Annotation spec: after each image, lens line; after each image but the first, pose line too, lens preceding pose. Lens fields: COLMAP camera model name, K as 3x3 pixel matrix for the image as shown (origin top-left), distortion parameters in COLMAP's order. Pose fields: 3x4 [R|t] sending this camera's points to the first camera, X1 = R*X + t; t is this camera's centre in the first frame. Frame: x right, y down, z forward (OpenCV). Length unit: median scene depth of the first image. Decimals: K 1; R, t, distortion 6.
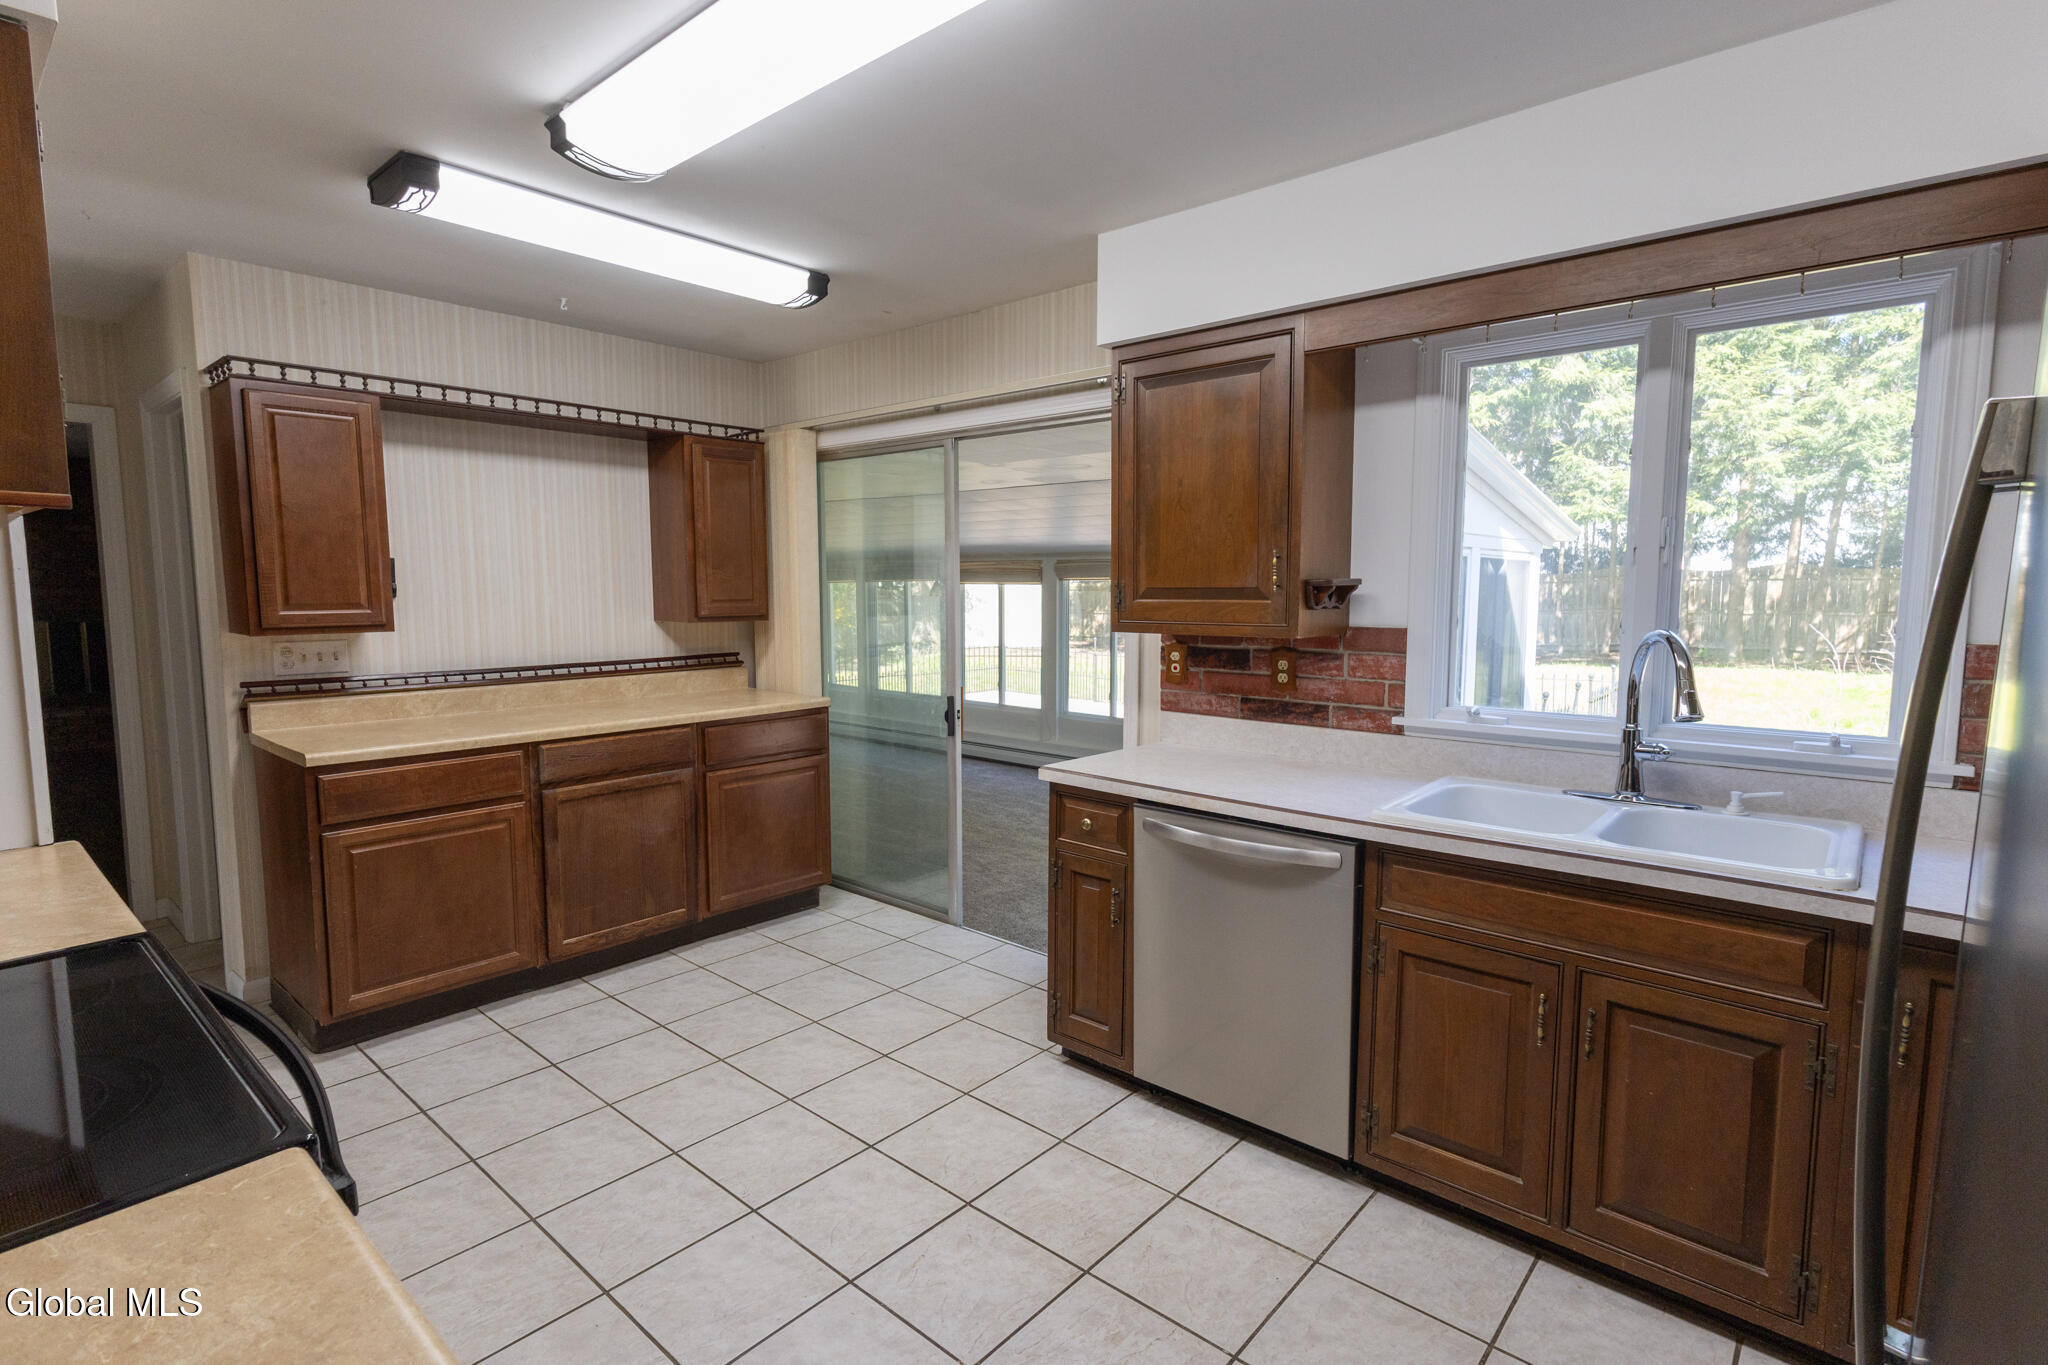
lens RADIAL K [[959.6, 0, 1034.7], [0, 959.6, 675.2], [0, 0, 1]] dist [0.002174, 0.001485]
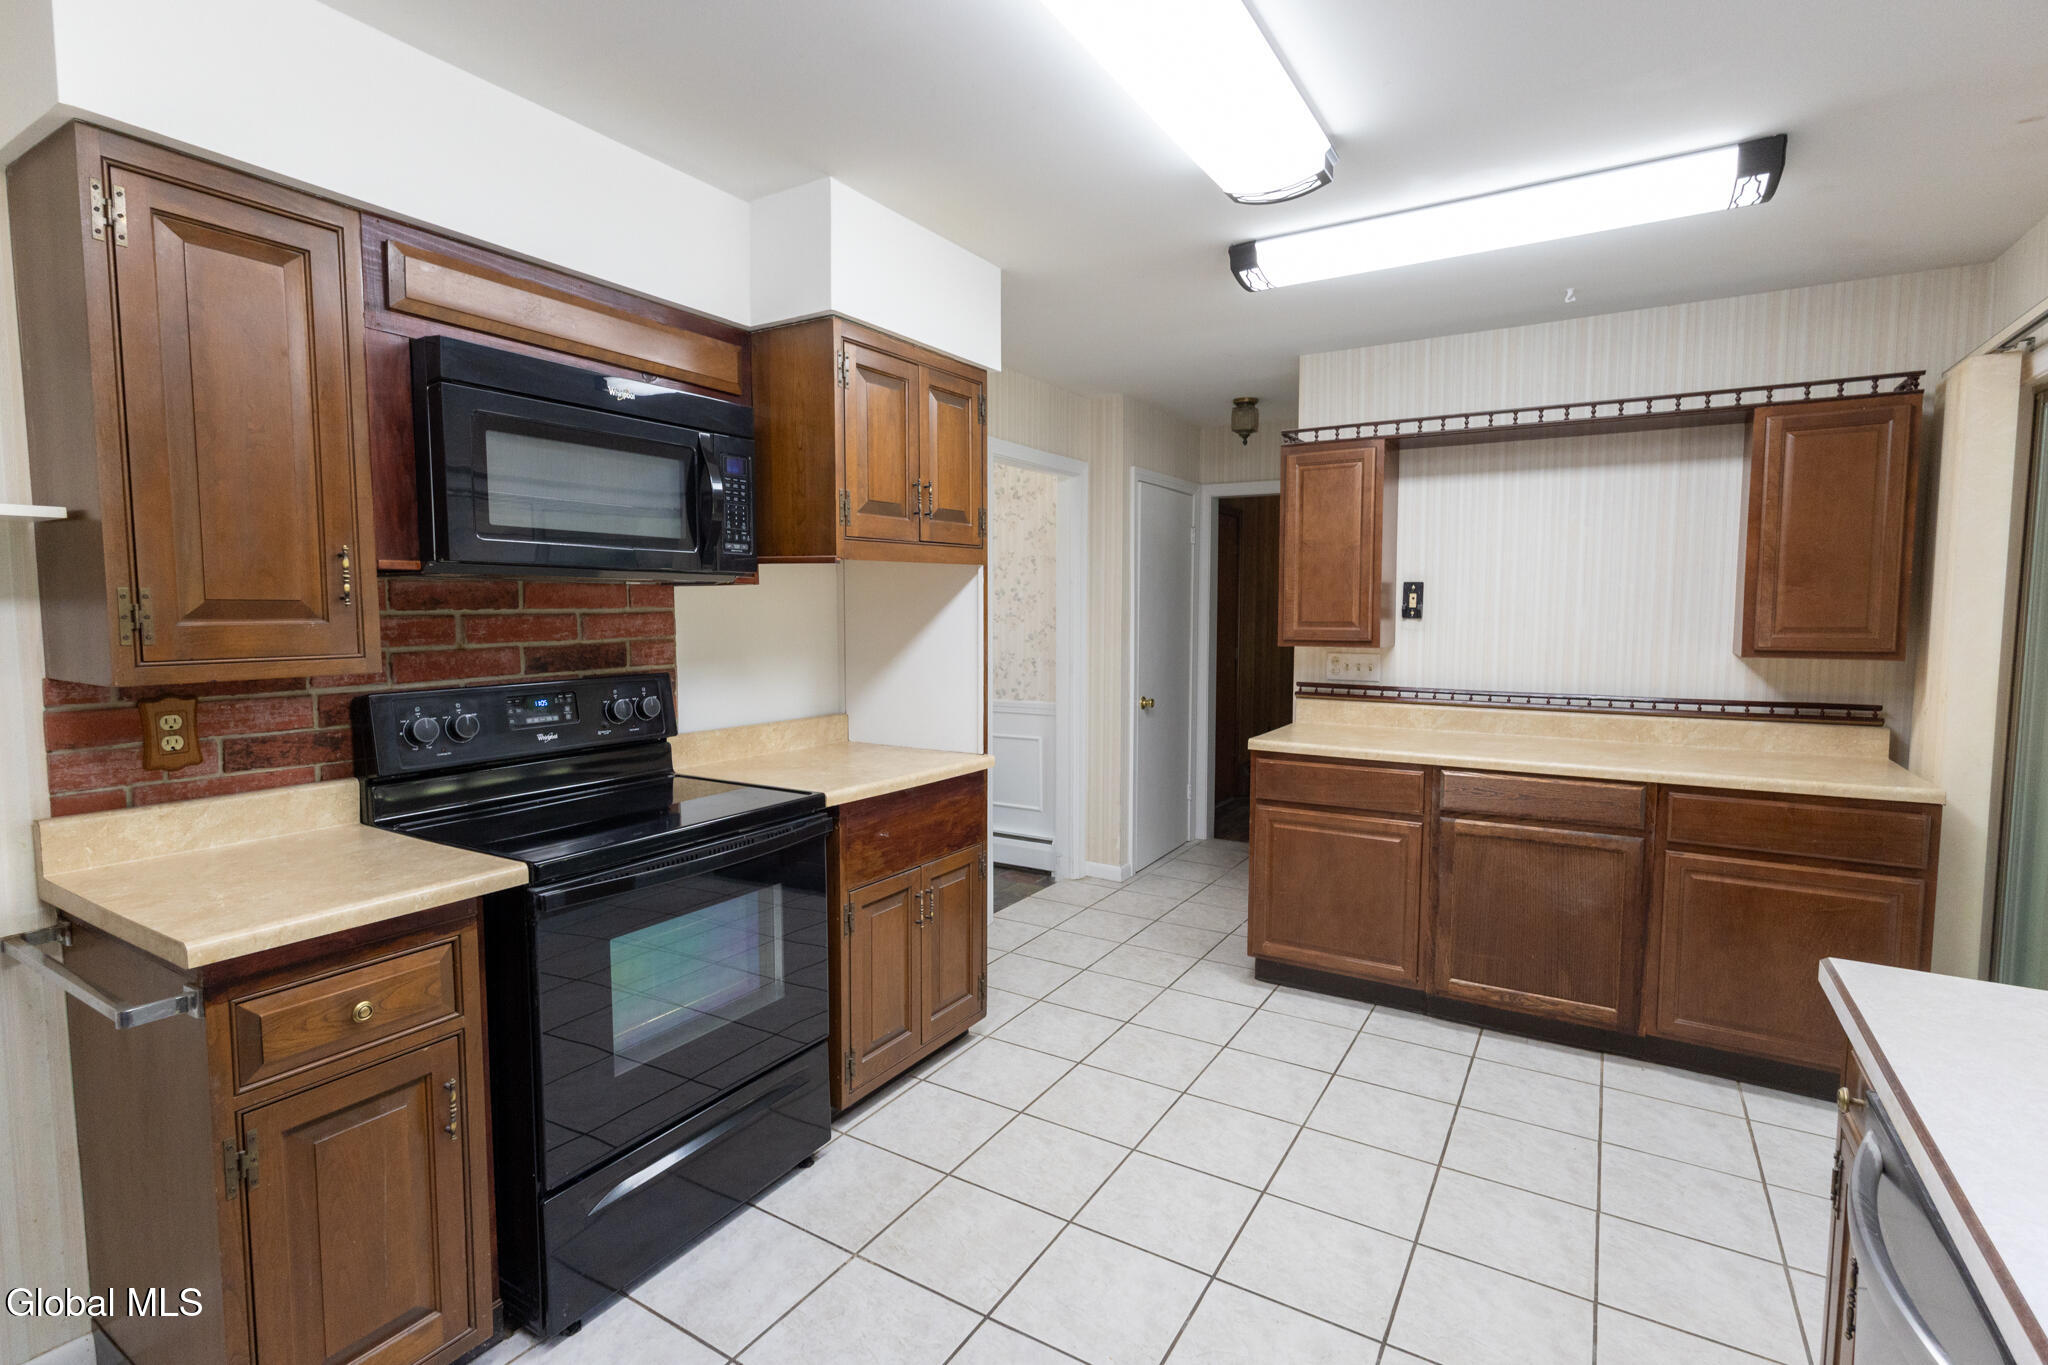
lens RADIAL K [[959.6, 0, 1034.8], [0, 959.6, 677.5], [0, 0, 1]] dist [0.002174, 0.001485]
pose [[0.180009, 0.072811, -0.980966, 0.360343], [-0.093920, 0.993973, 0.056541, -0.036924], [0.979171, 0.081954, 0.185763, 0.404115]]
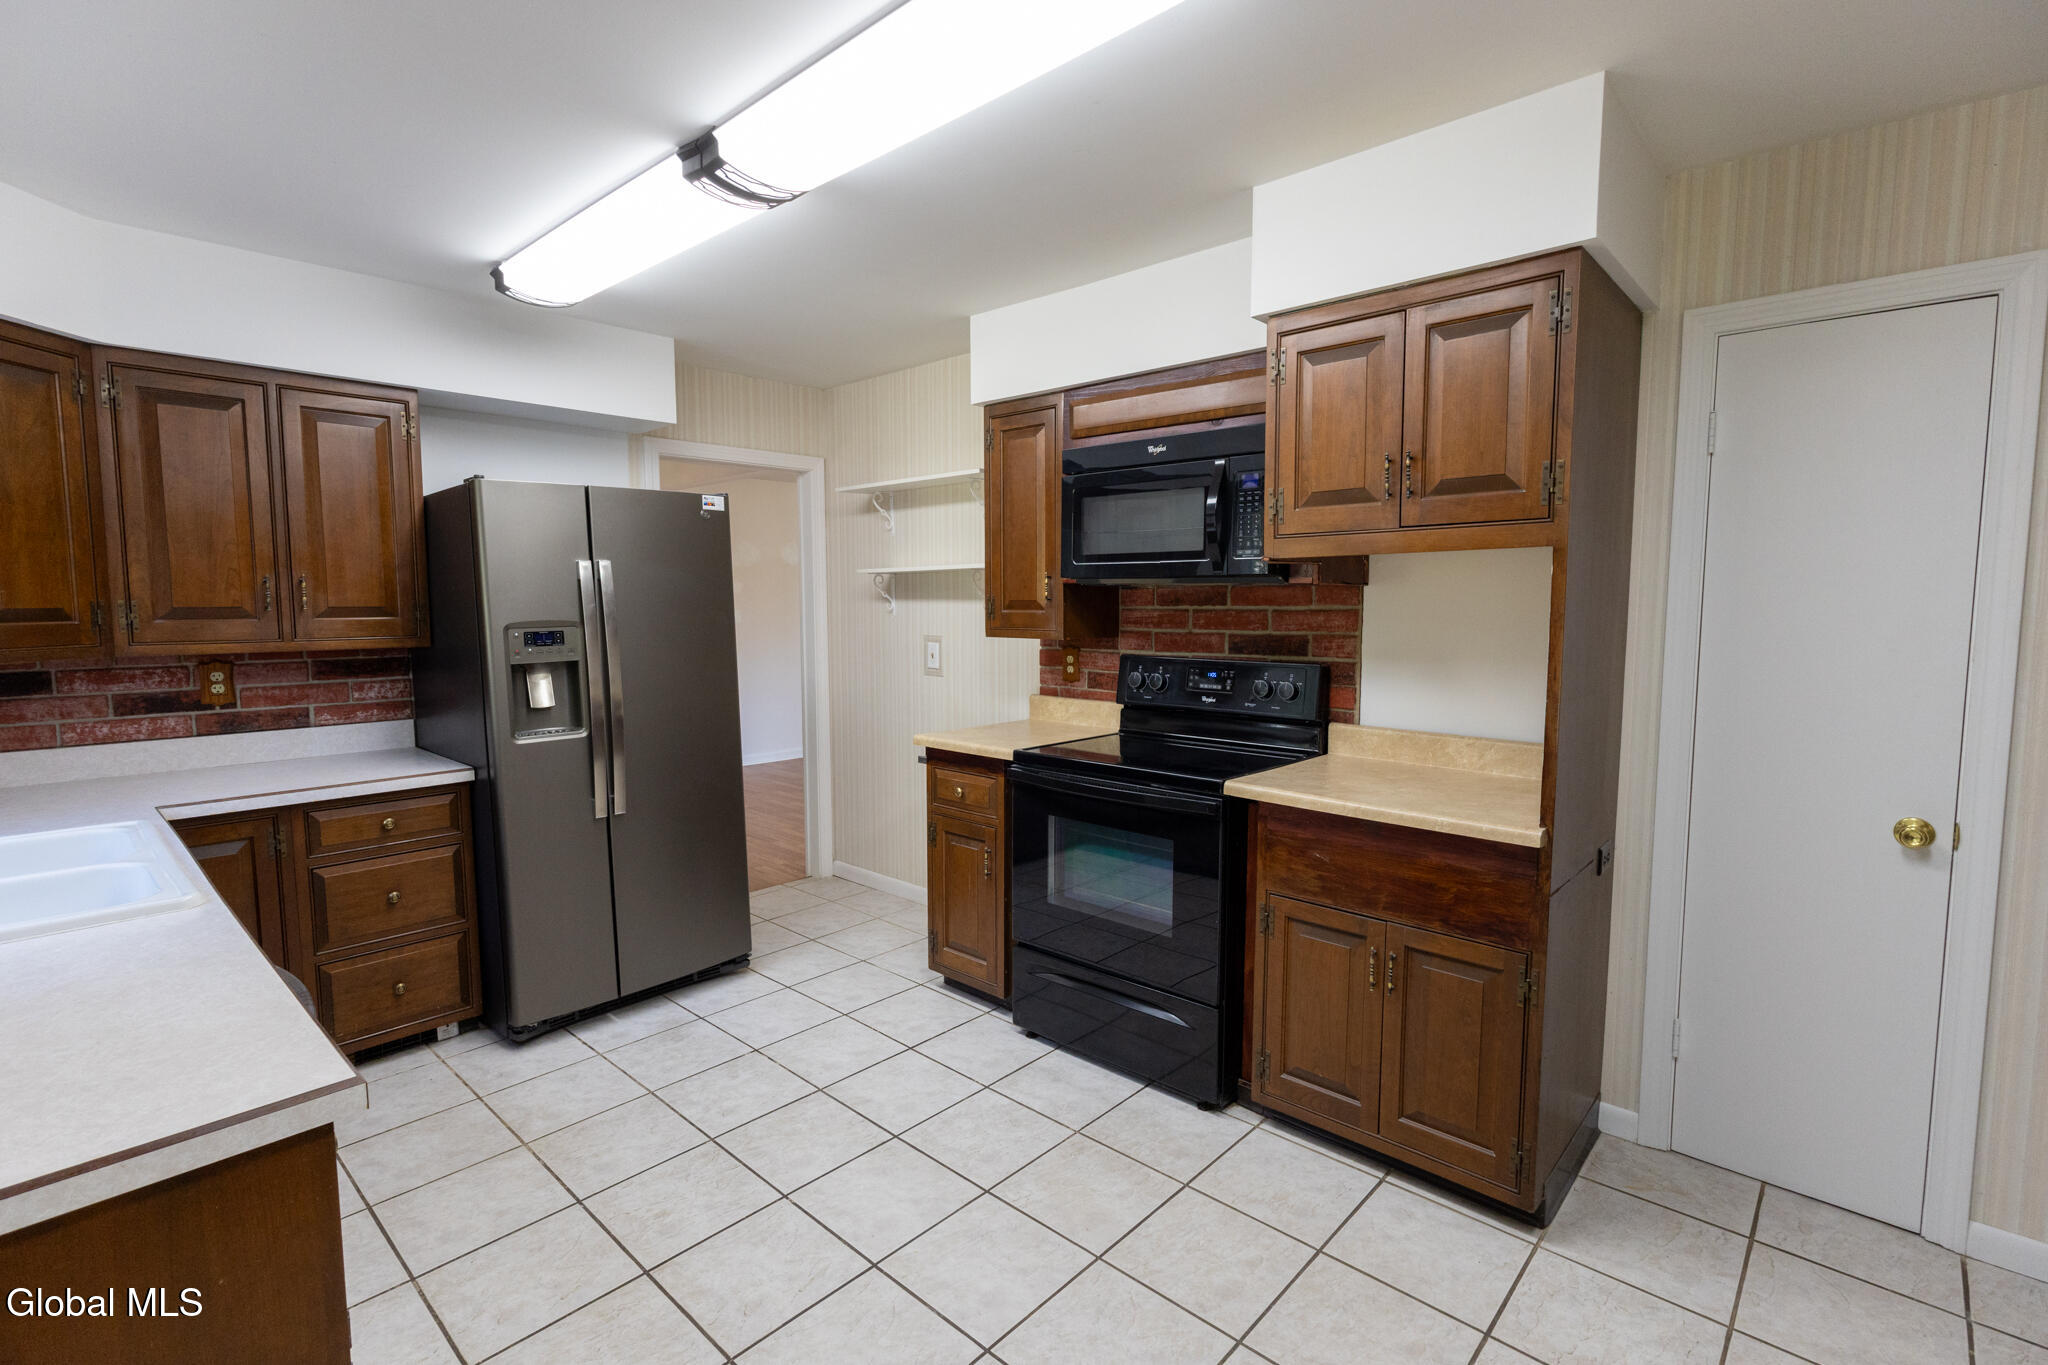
lens RADIAL K [[959.6, 0, 1042.2], [0, 959.6, 685.0], [0, 0, 1]] dist [0.002174, 0.001485]
pose [[-0.999901, -0.001446, 0.013979, -0.229109], [0.001166, 0.982721, 0.185087, -0.112534], [-0.014005, 0.185085, -0.982623, 1.128674]]
